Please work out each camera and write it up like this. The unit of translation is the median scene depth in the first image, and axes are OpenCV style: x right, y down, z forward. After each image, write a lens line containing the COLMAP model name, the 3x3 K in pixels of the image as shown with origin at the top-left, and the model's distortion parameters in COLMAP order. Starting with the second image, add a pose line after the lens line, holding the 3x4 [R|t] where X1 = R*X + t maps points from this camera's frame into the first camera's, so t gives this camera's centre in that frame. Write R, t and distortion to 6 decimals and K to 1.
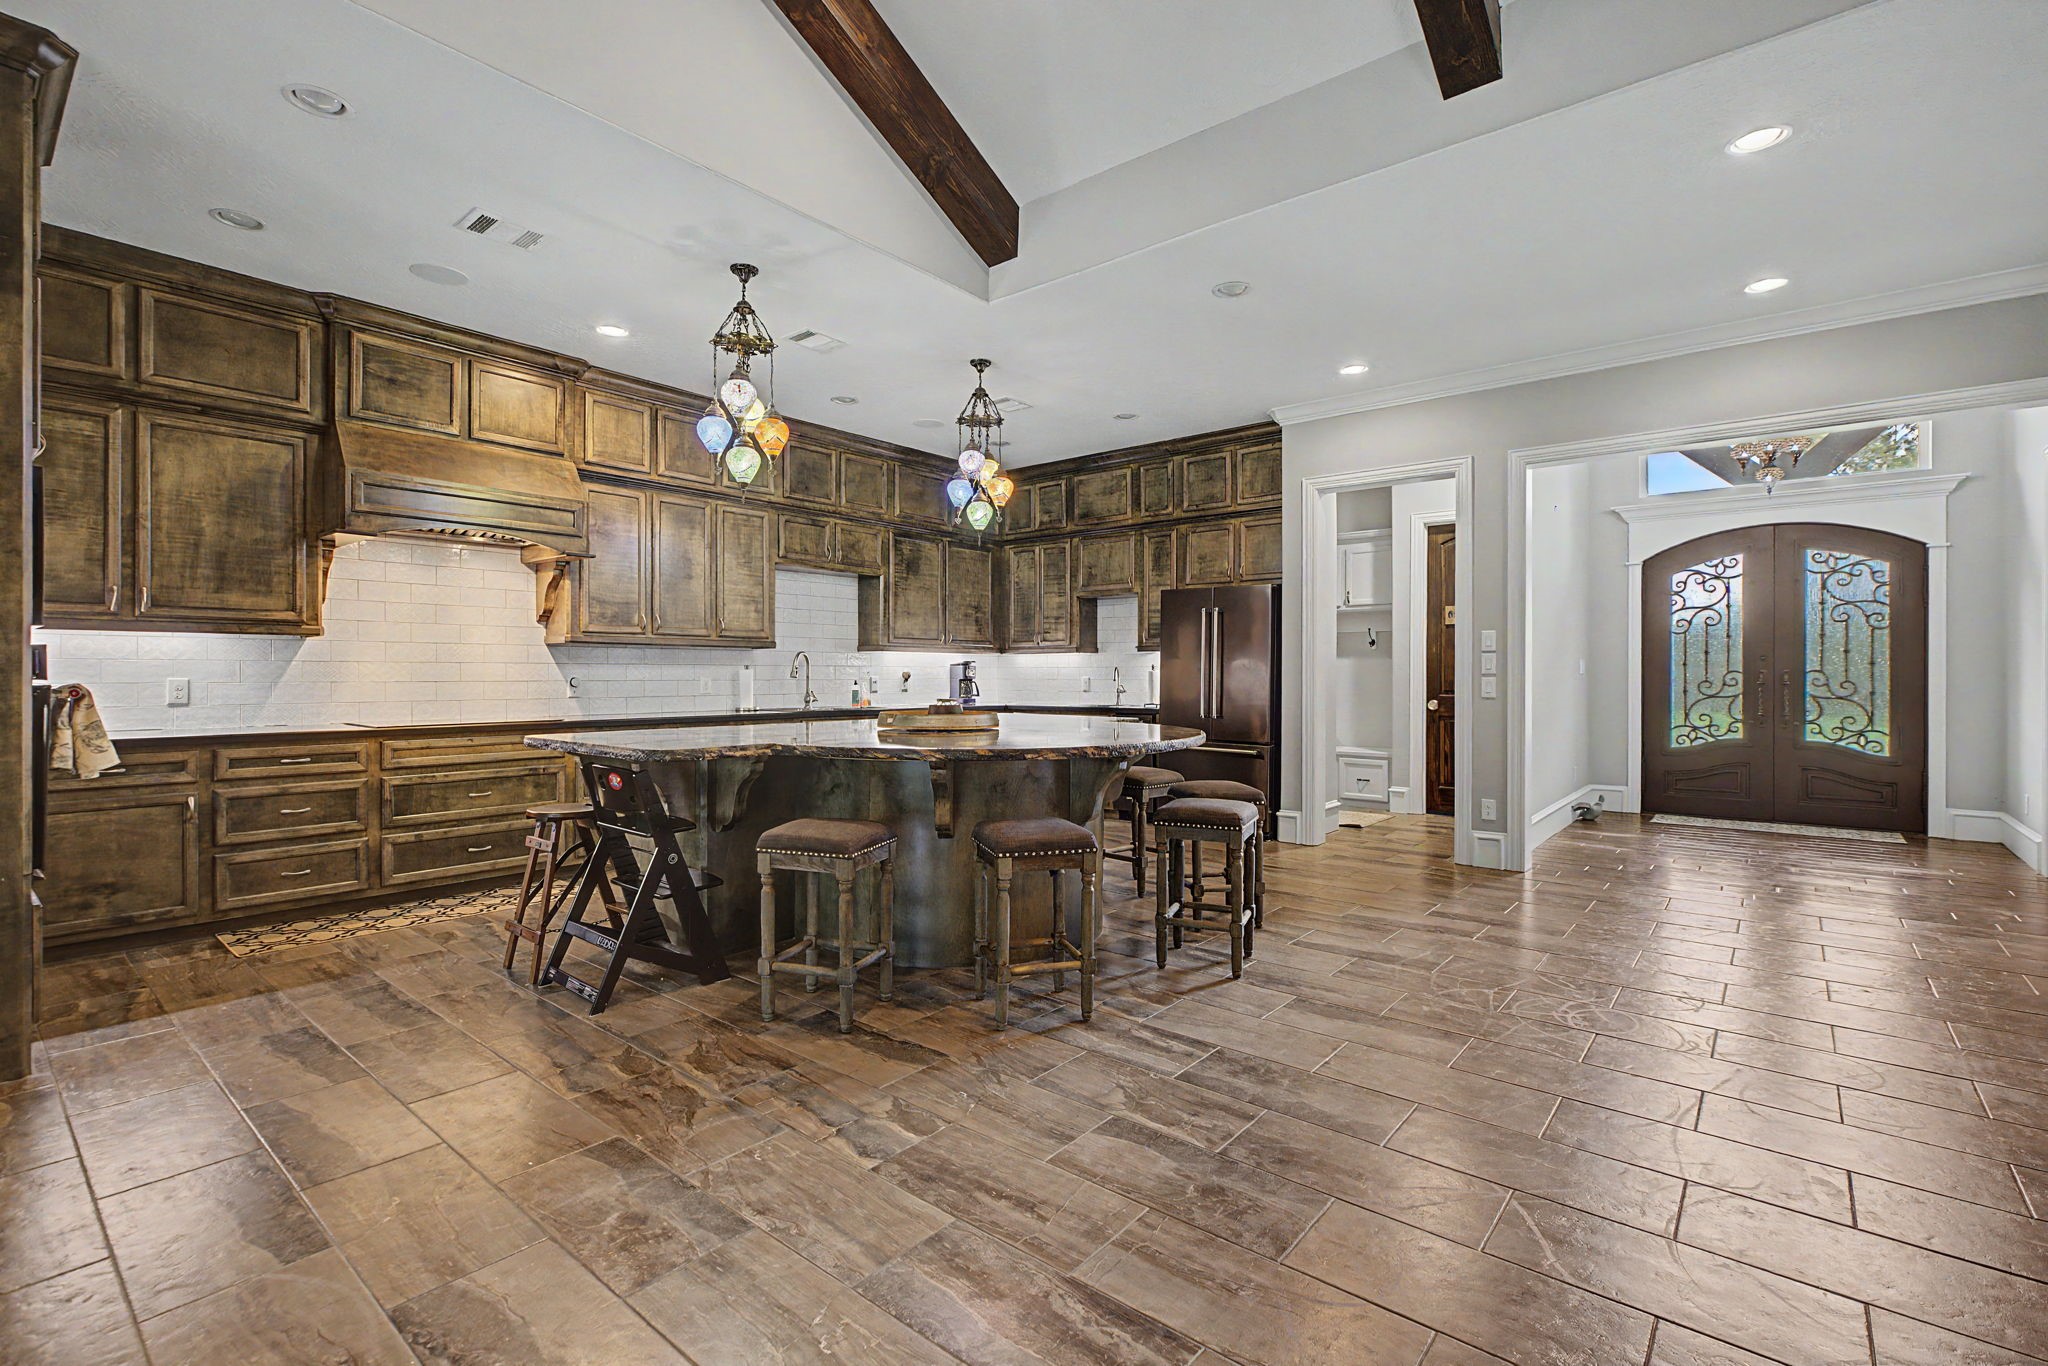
lens RADIAL K [[921.3, 0, 1019.8], [0, 921.3, 667.4], [0, 0, 1]] dist [-0.000762, -0.000264]
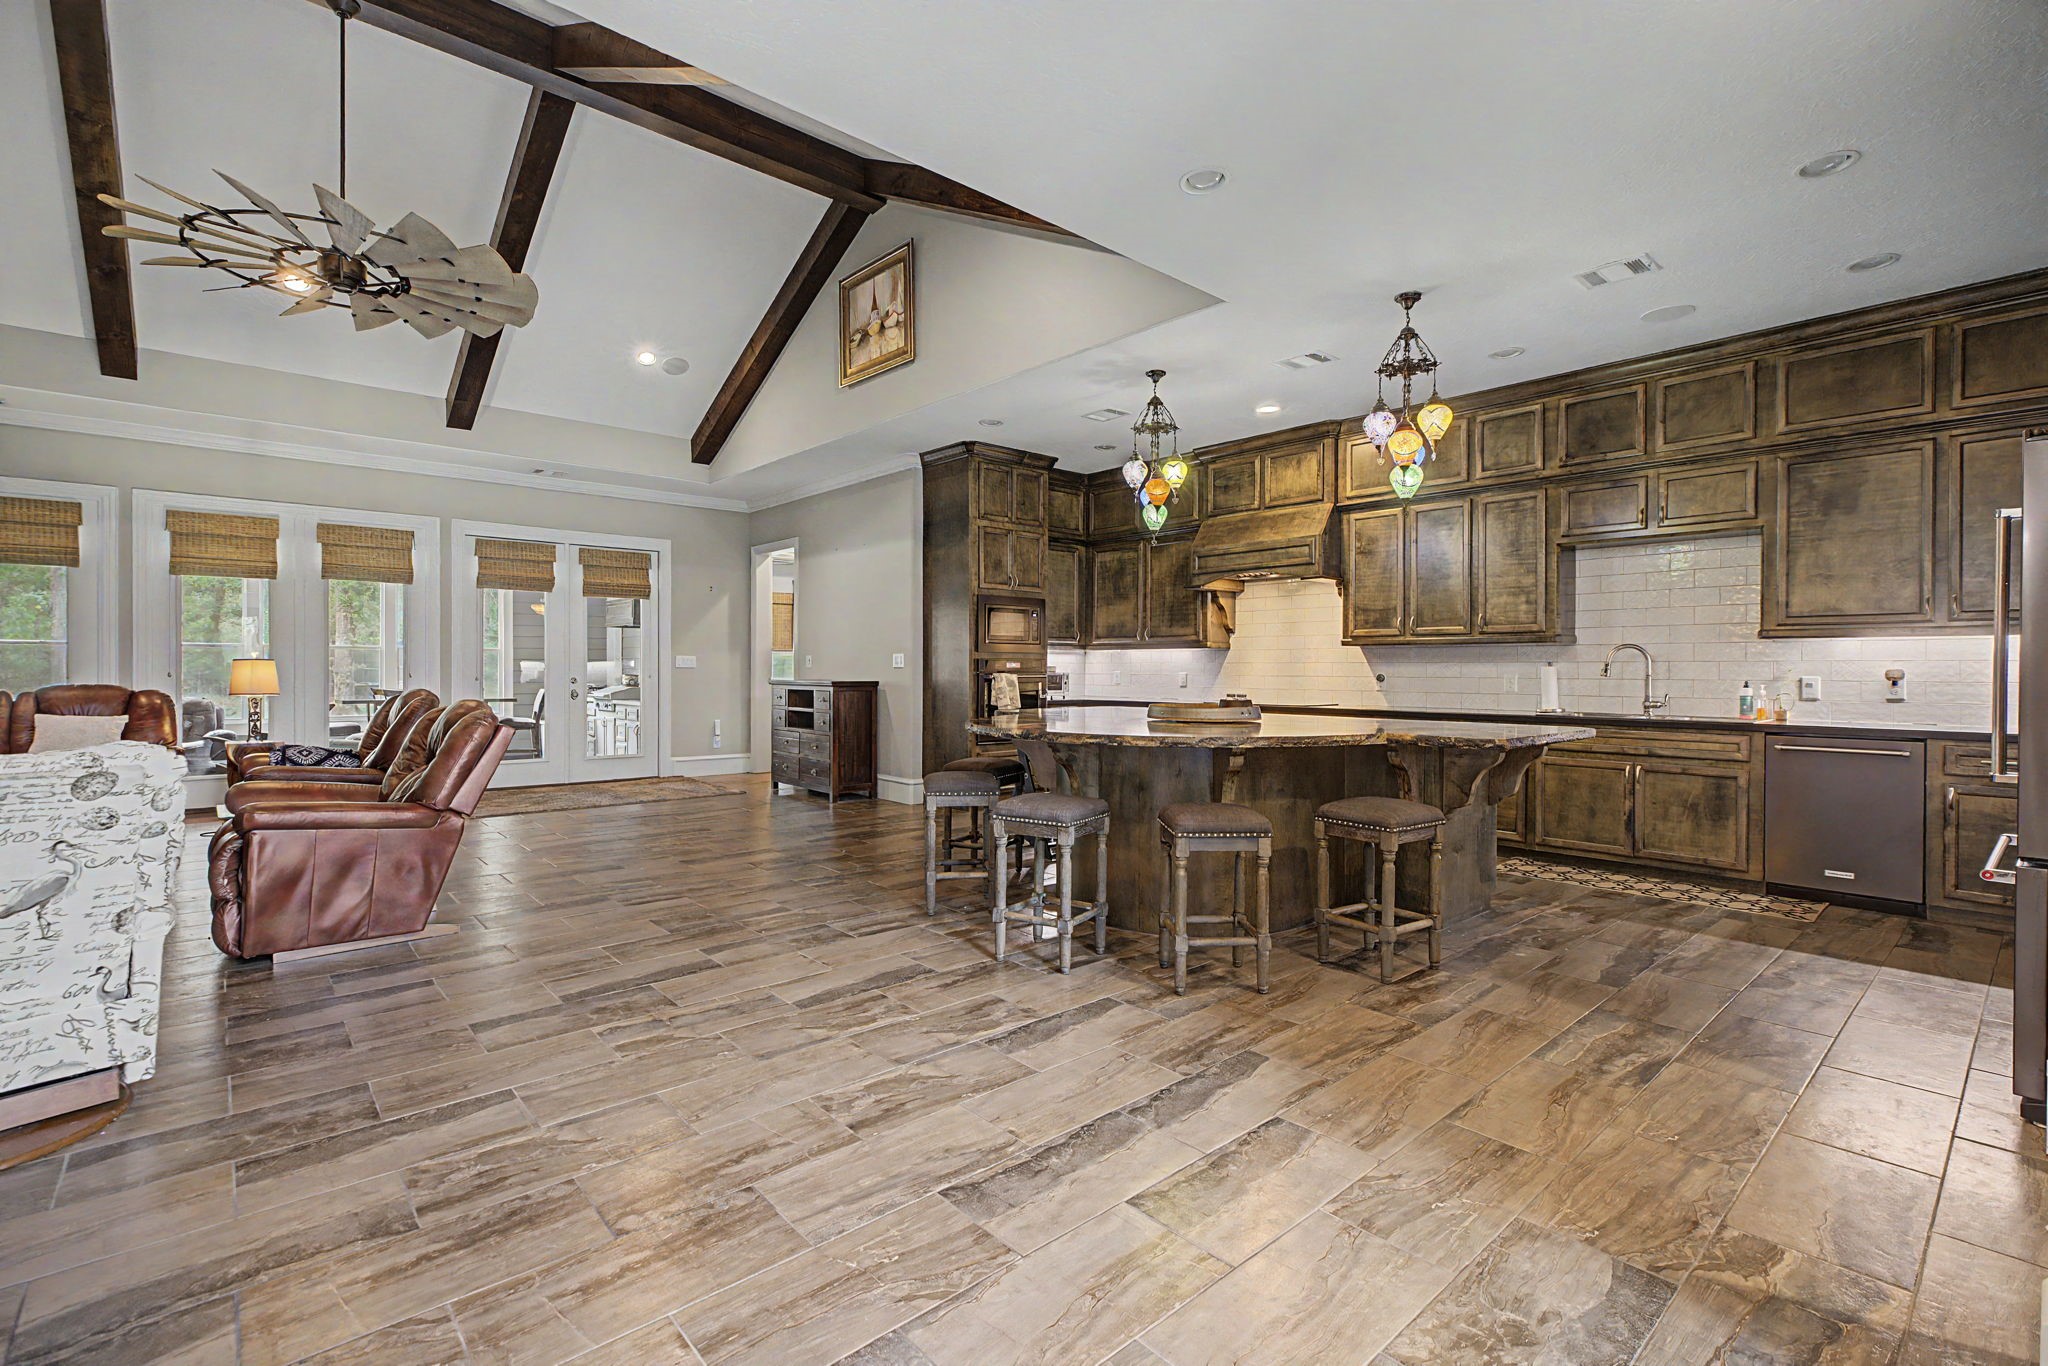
lens RADIAL K [[921.3, 0, 1019.8], [0, 921.3, 667.4], [0, 0, 1]] dist [-0.000762, -0.000264]
pose [[-0.155716, -0.001613, -0.987801, 0.777549], [0.002982, 0.999993, -0.002103, 0.003953], [0.987797, -0.003273, -0.155710, 0.729816]]
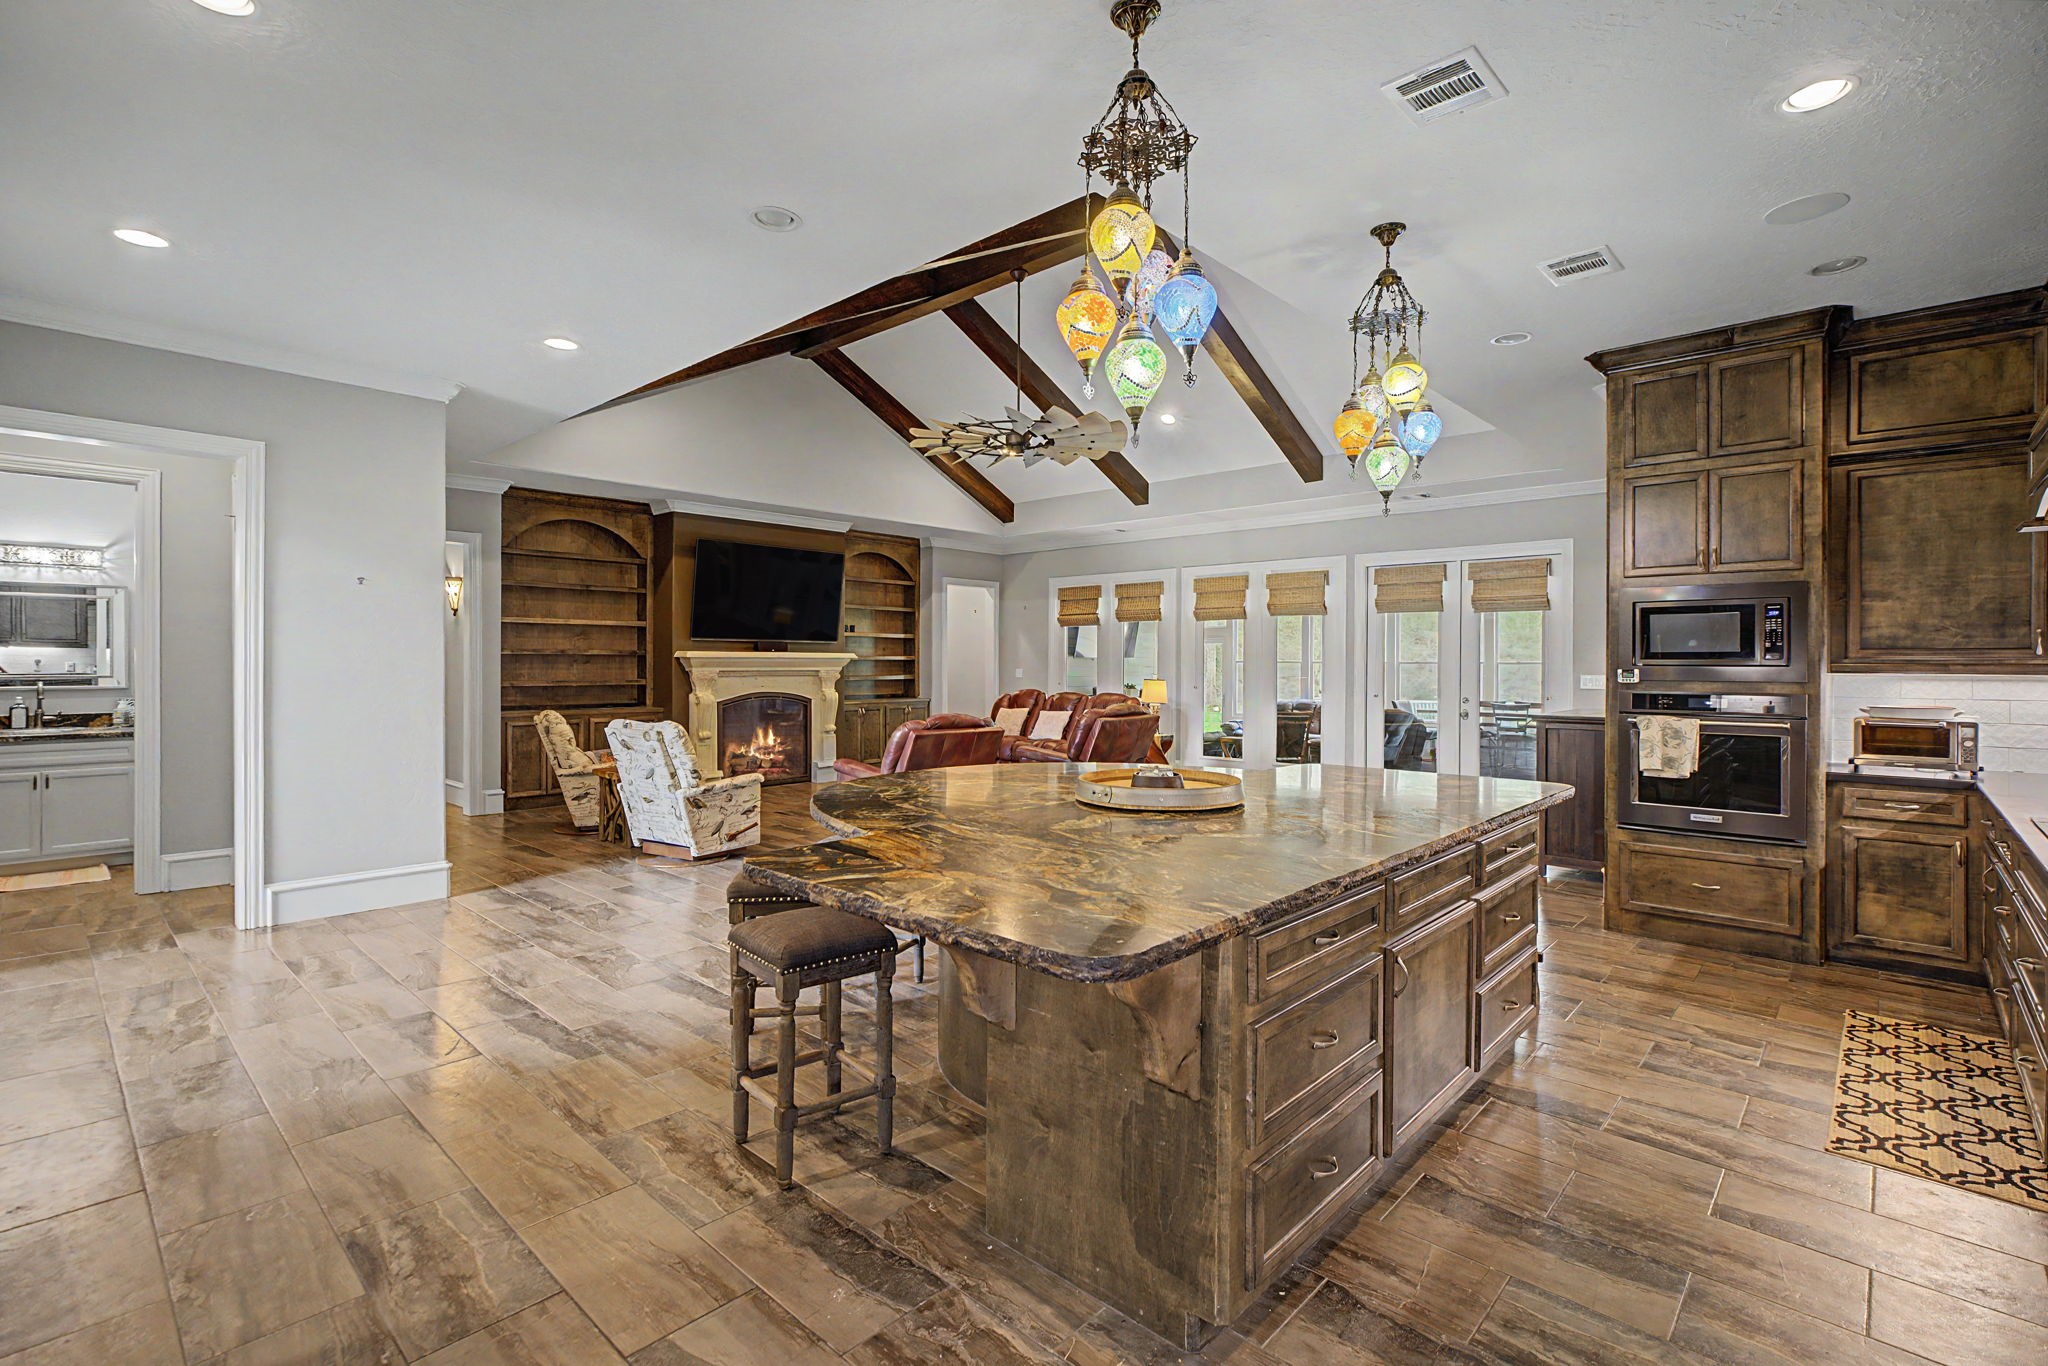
lens RADIAL K [[939.1, 0, 1031.6], [0, 939.1, 673.1], [0, 0, 1]] dist [-0.003279, -0.000365]
pose [[-0.998622, -0.005517, 0.052187, -0.027607], [-0.005218, 0.999969, 0.005847, -0.030162], [-0.052218, 0.005567, -0.998620, 1.338240]]
